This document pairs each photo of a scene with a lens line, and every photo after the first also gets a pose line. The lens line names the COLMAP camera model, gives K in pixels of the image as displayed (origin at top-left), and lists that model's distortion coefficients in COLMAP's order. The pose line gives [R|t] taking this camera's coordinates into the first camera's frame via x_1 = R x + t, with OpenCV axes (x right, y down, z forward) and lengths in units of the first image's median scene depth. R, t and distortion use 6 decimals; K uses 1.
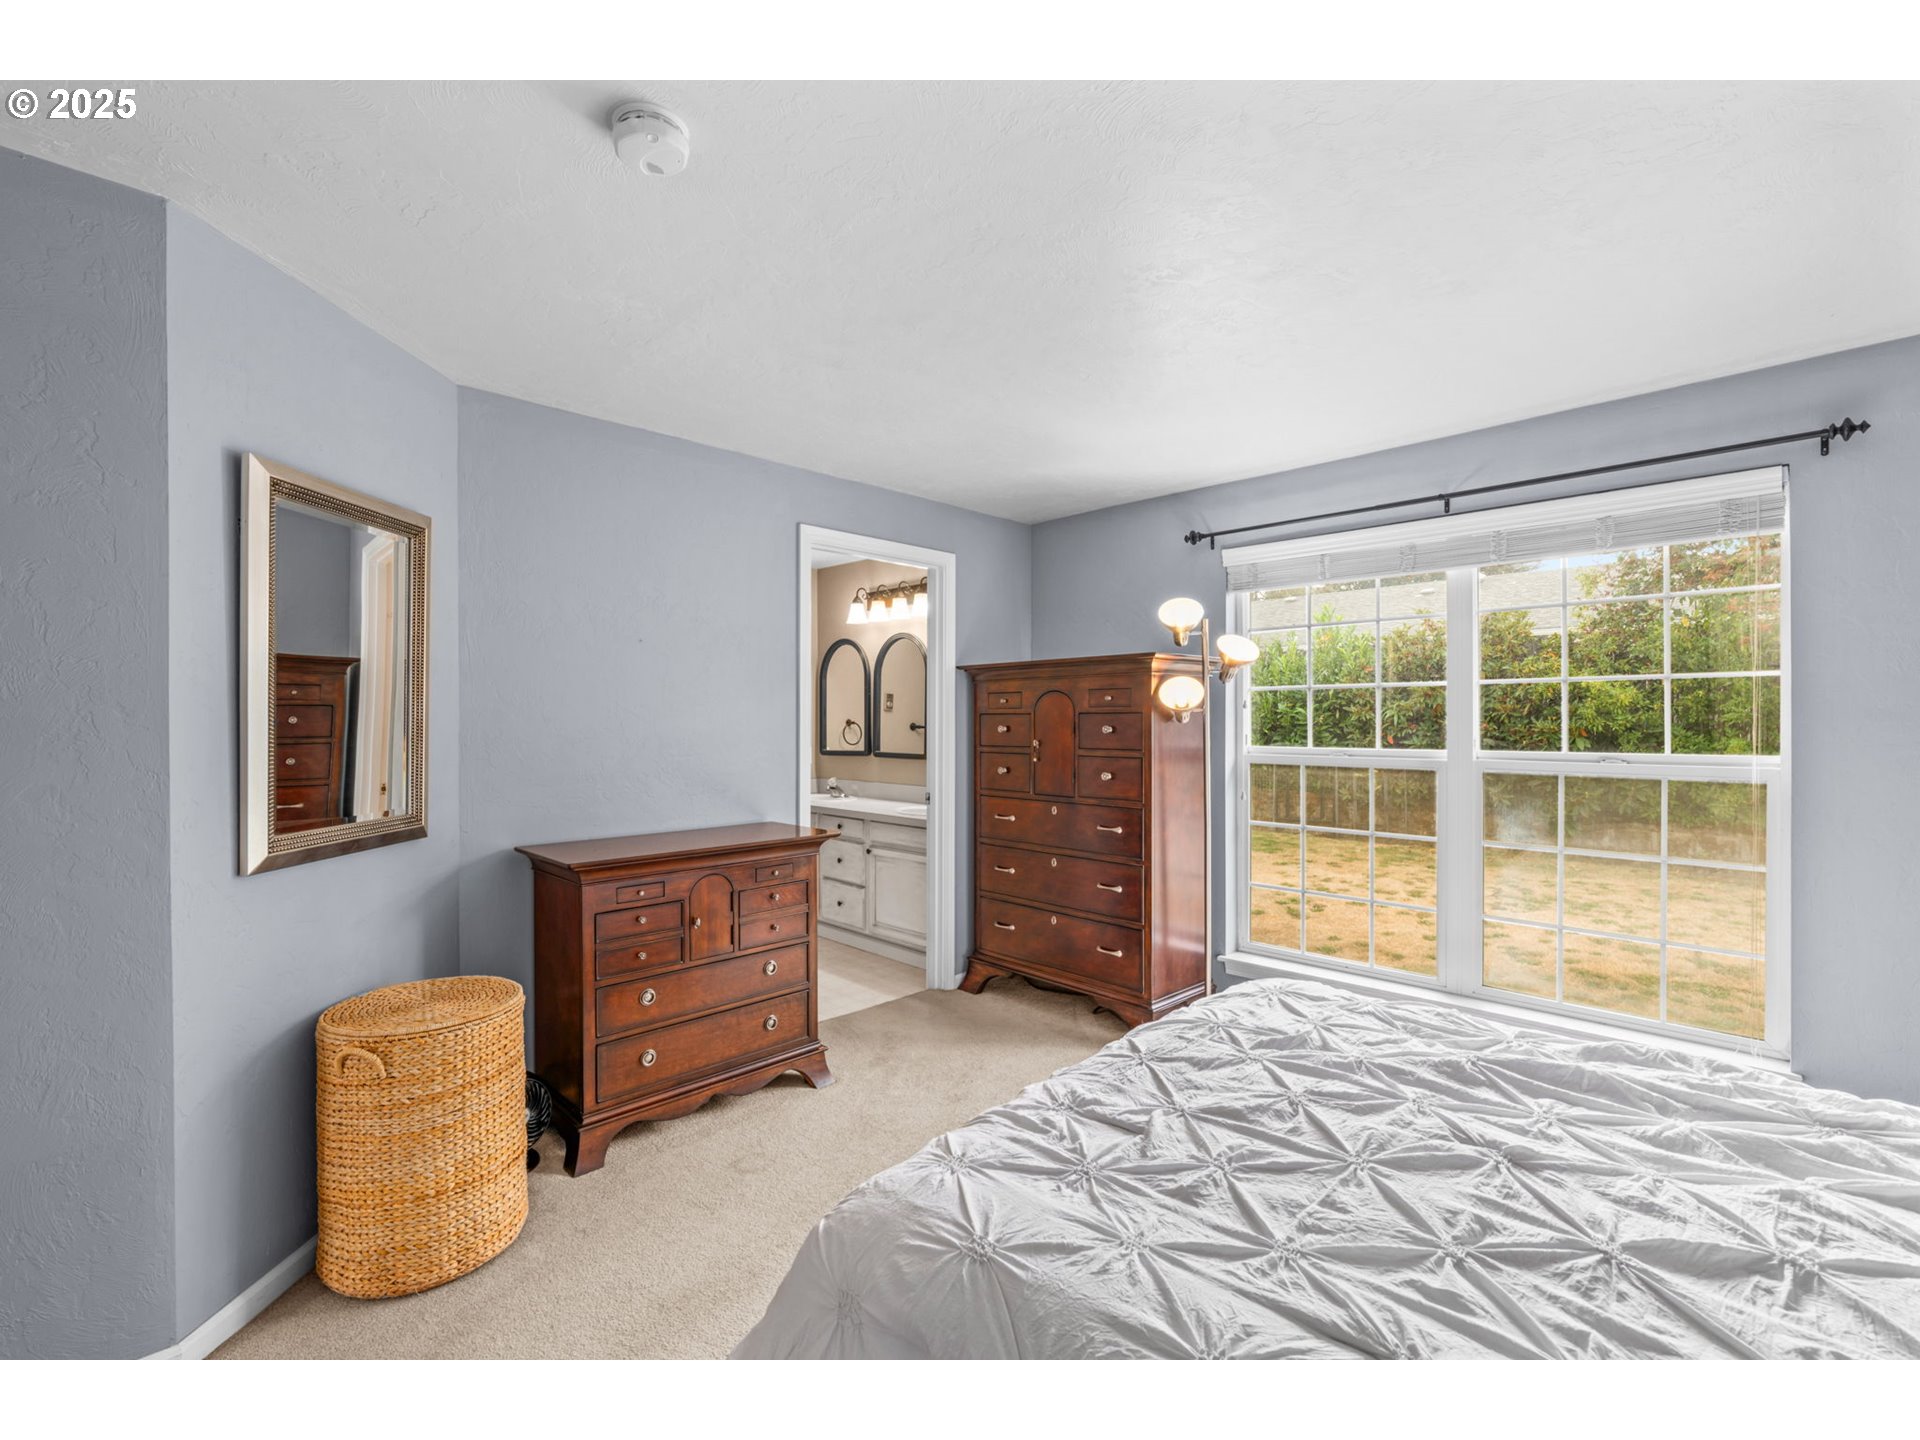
lens RADIAL K [[867.2, 0, 954.8], [0, 867.2, 720.7], [0, 0, 1]] dist [-0.005711, 0.006216]
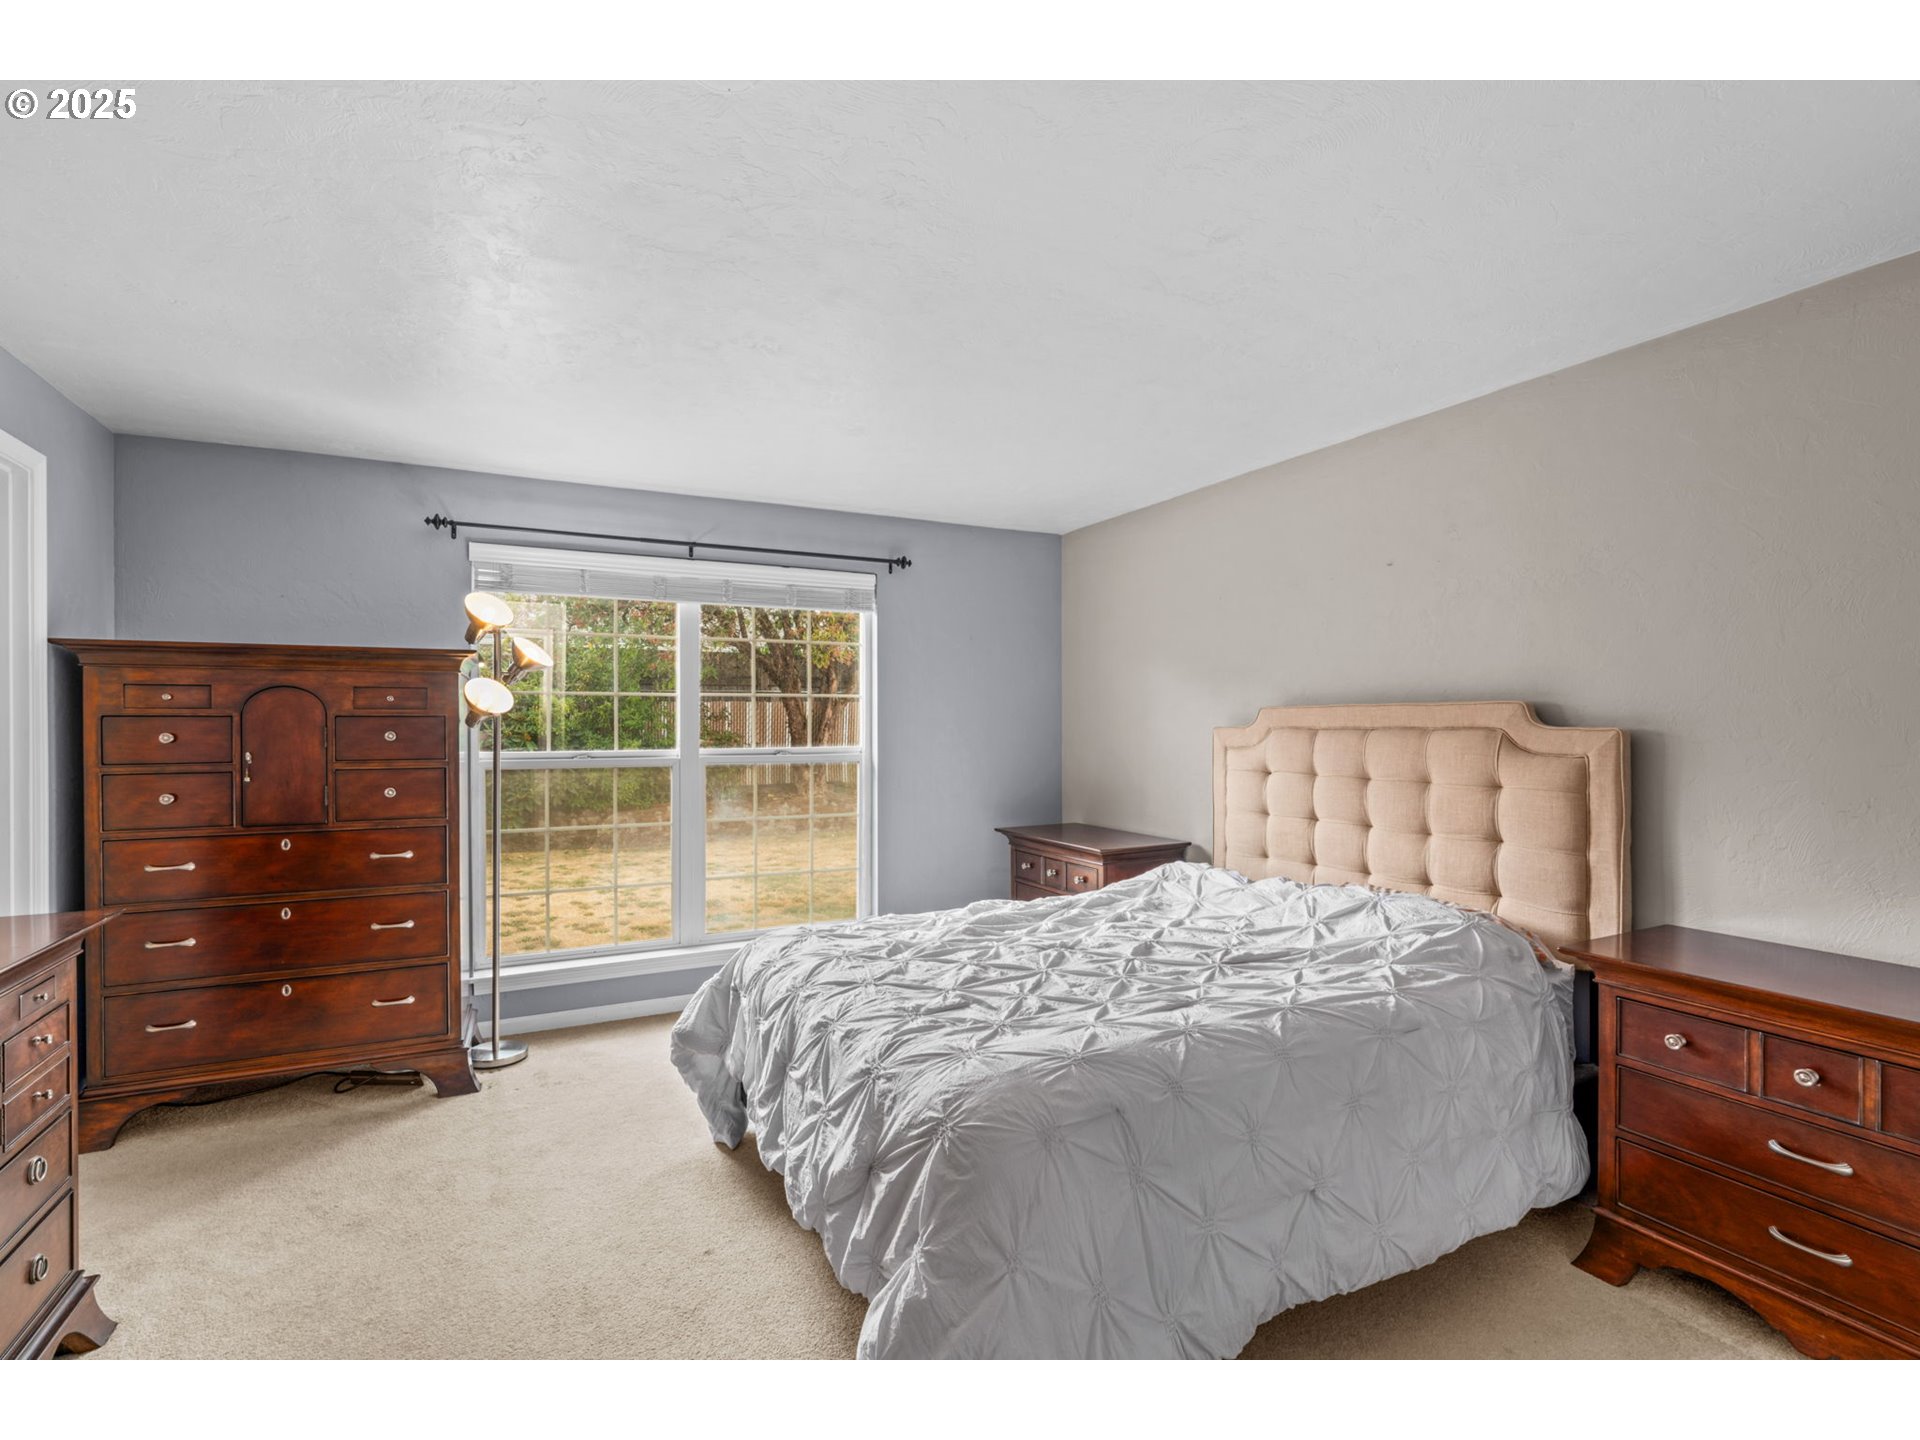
lens RADIAL K [[916.6, 0, 960.0], [0, 916.6, 720.0], [0, 0, 1]] dist [-0.003617, 0.000151]
pose [[0.299199, 0.004048, 0.954182, -0.568996], [0.002002, 0.999986, -0.004870, -0.000149], [-0.954189, 0.003367, 0.299187, 0.243473]]
